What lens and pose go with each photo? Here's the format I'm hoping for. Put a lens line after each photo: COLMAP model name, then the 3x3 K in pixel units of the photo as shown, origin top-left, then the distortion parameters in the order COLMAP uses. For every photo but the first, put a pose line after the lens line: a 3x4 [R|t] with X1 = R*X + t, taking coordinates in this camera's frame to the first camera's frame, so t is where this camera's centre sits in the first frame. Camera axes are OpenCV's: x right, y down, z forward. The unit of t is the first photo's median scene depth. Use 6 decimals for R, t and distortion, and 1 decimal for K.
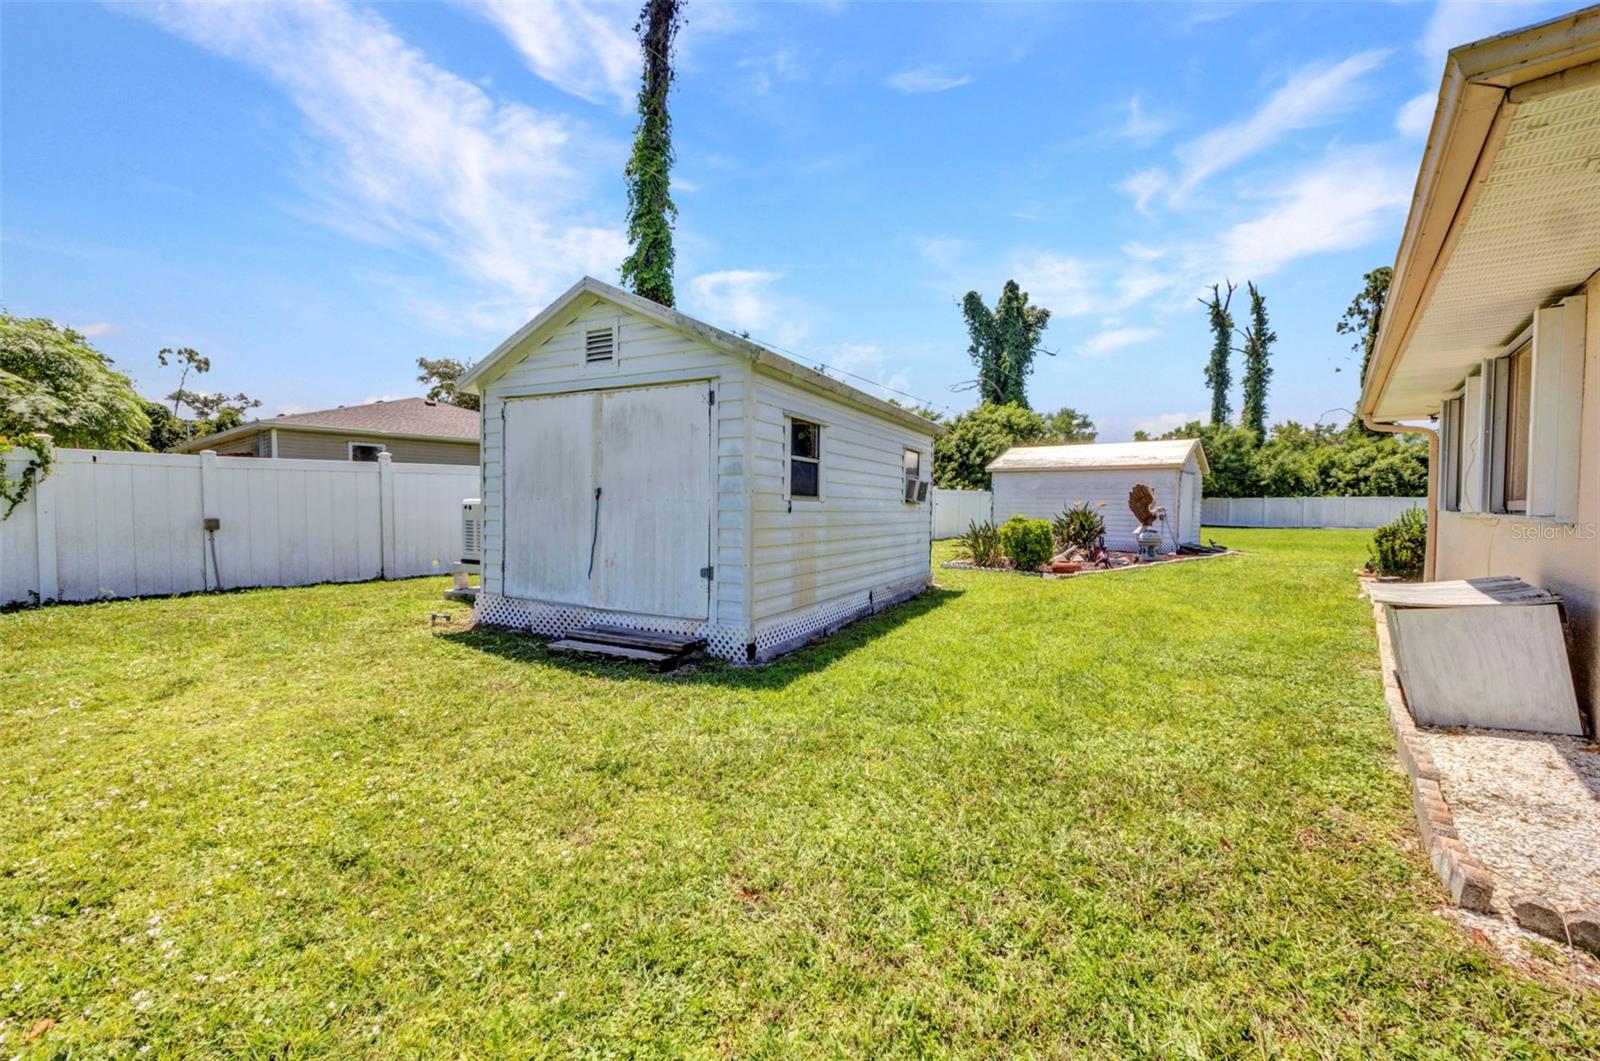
lens RADIAL K [[596.3, 0, 858.4], [0, 596.3, 526.4], [0, 0, 1]] dist [0.011185, -0.000107]
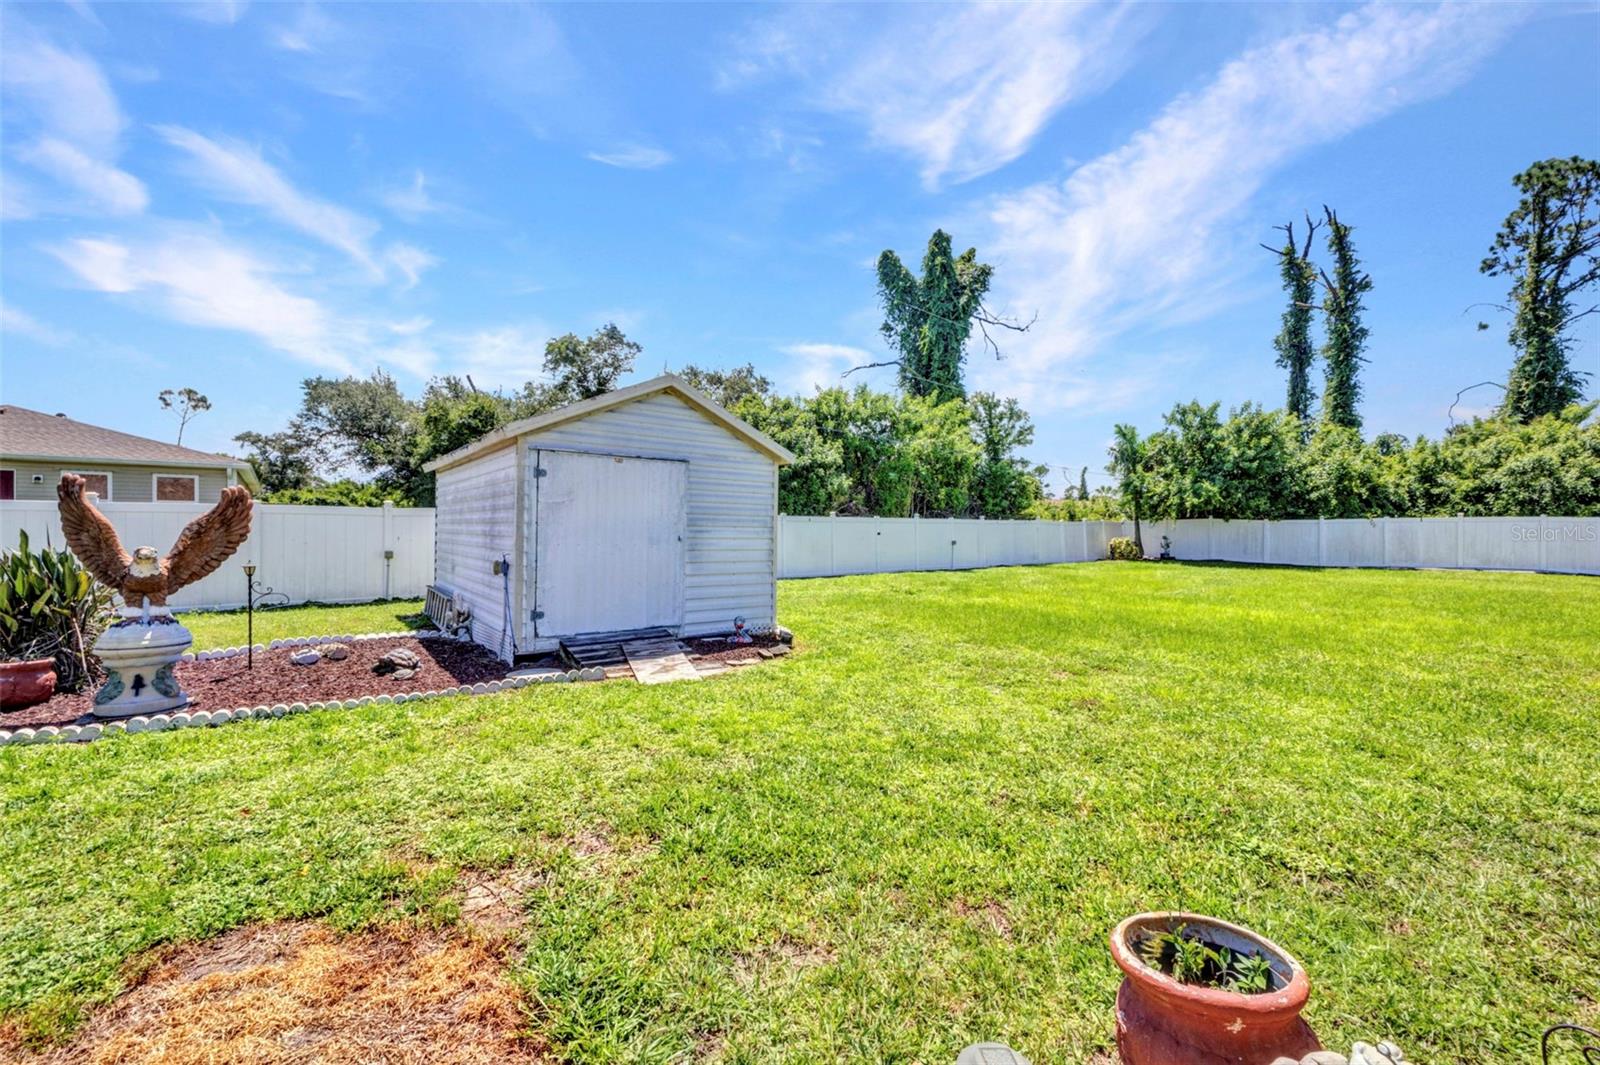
lens RADIAL K [[647.1, 0, 761.5], [0, 647.1, 530.8], [0, 0, 1]] dist [-0.010681, -0.000651]
pose [[0.974272, -0.002711, -0.225358, 0.876607], [-0.005516, 0.999341, -0.035870, -0.028250], [0.225307, 0.036190, 0.973616, 0.708837]]
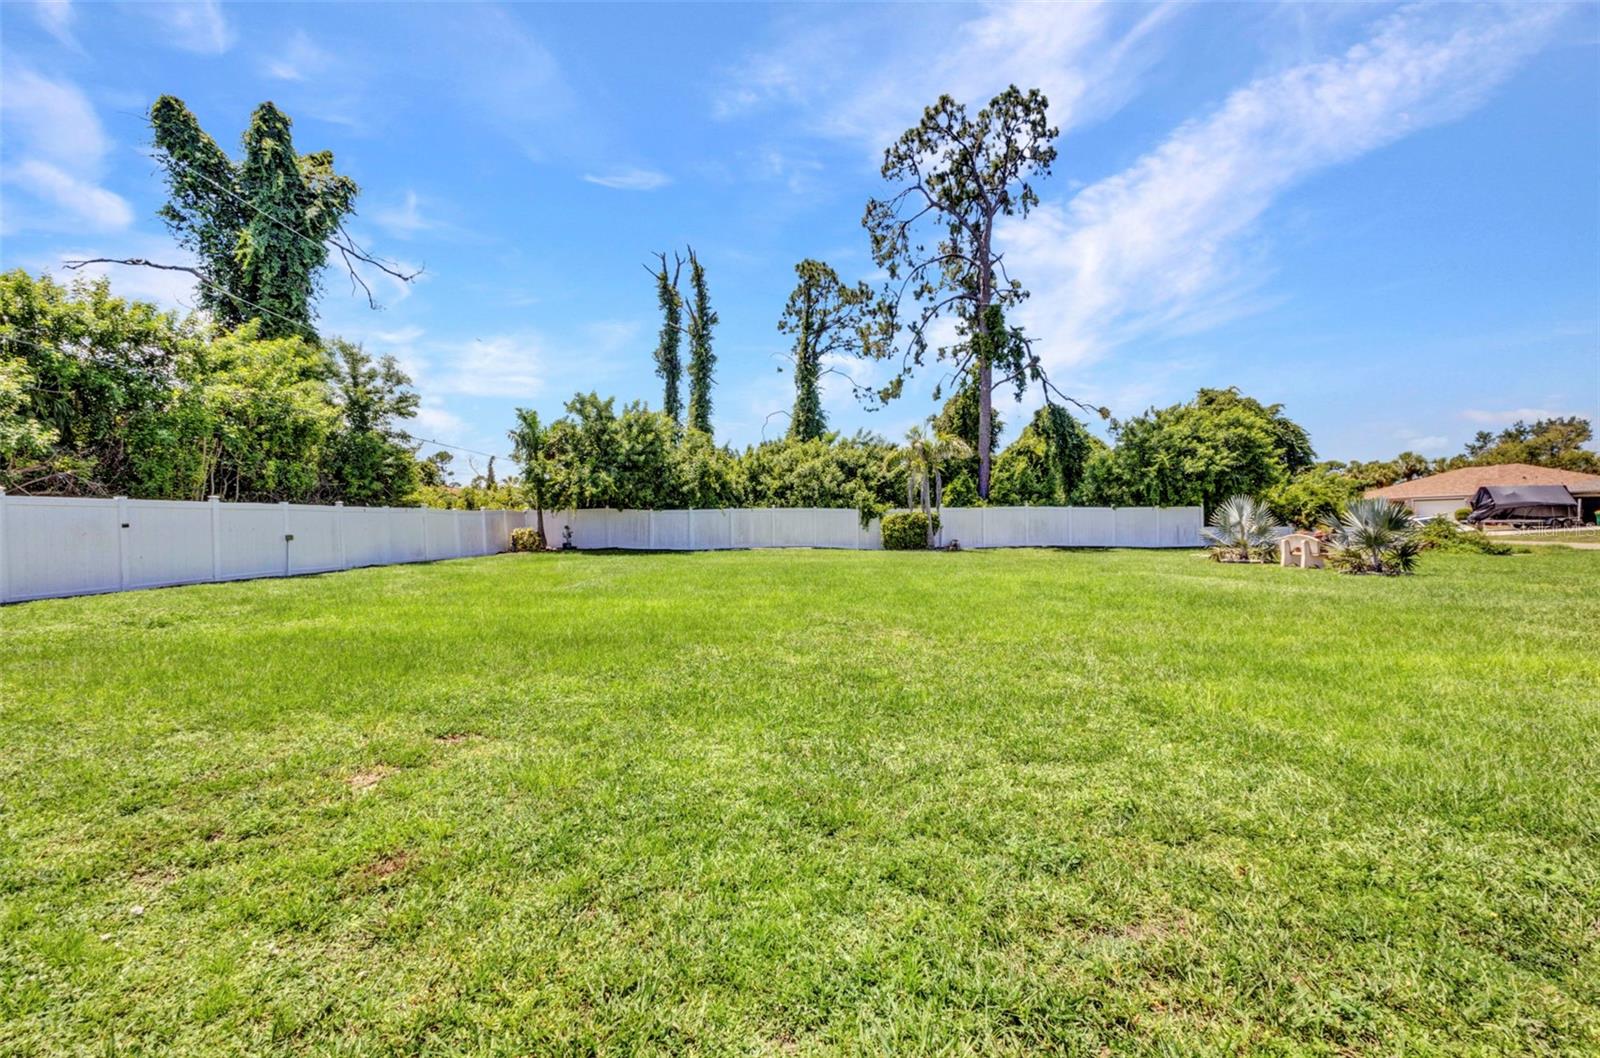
lens RADIAL K [[672.2, 0, 824.8], [0, 672.2, 533.4], [0, 0, 1]] dist [0.020231, -0.000353]
pose [[0.768533, -0.022535, 0.639414, 0.944801], [0.033580, 0.999423, -0.005137, -0.029185], [-0.638929, 0.025419, 0.768846, 0.879400]]
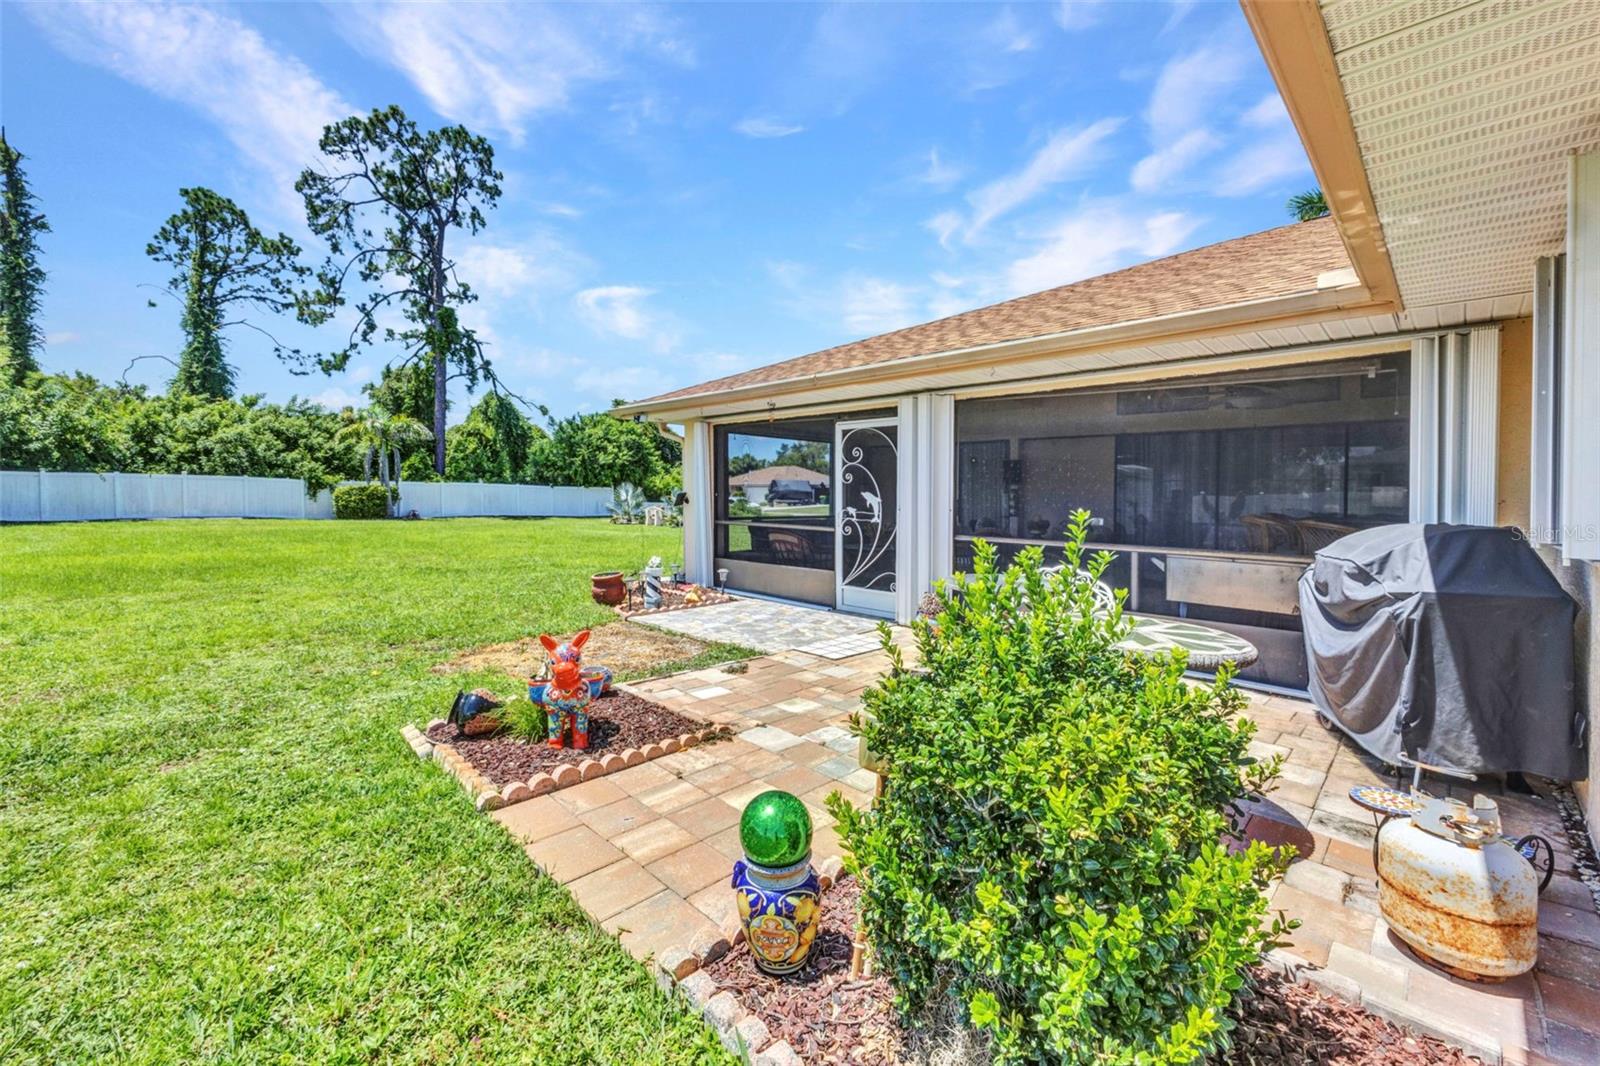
lens RADIAL K [[631.9, 0, 774.4], [0, 631.9, 517.7], [0, 0, 1]] dist [0.065104, -0.025950]
pose [[0.139042, -0.035007, 0.989667, 0.417470], [0.020614, 0.999261, 0.032450, -0.026221], [-0.990072, 0.015889, 0.139661, 0.590365]]
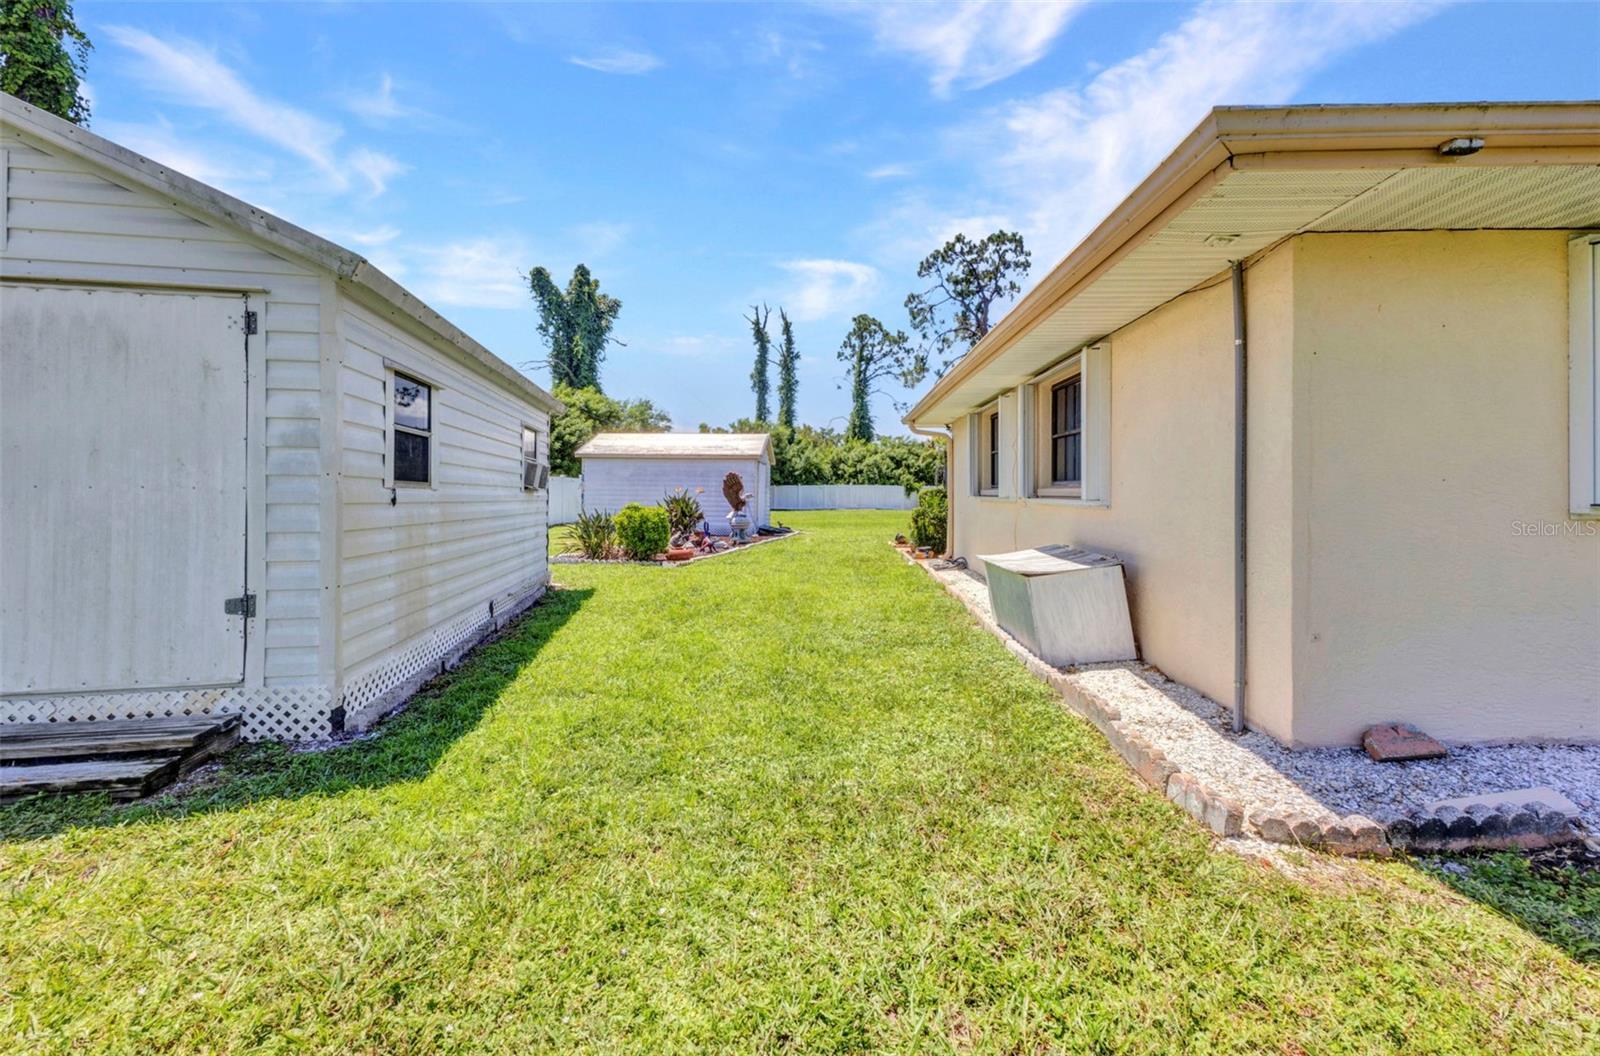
lens RADIAL K [[590.6, 0, 783.7], [0, 590.6, 496.7], [0, 0, 1]] dist [0.011036, -0.000346]
pose [[0.833461, -0.007747, 0.552524, -0.038370], [0.023020, 0.999520, -0.020710, -0.002613], [-0.552099, 0.029980, 0.833240, 0.054330]]
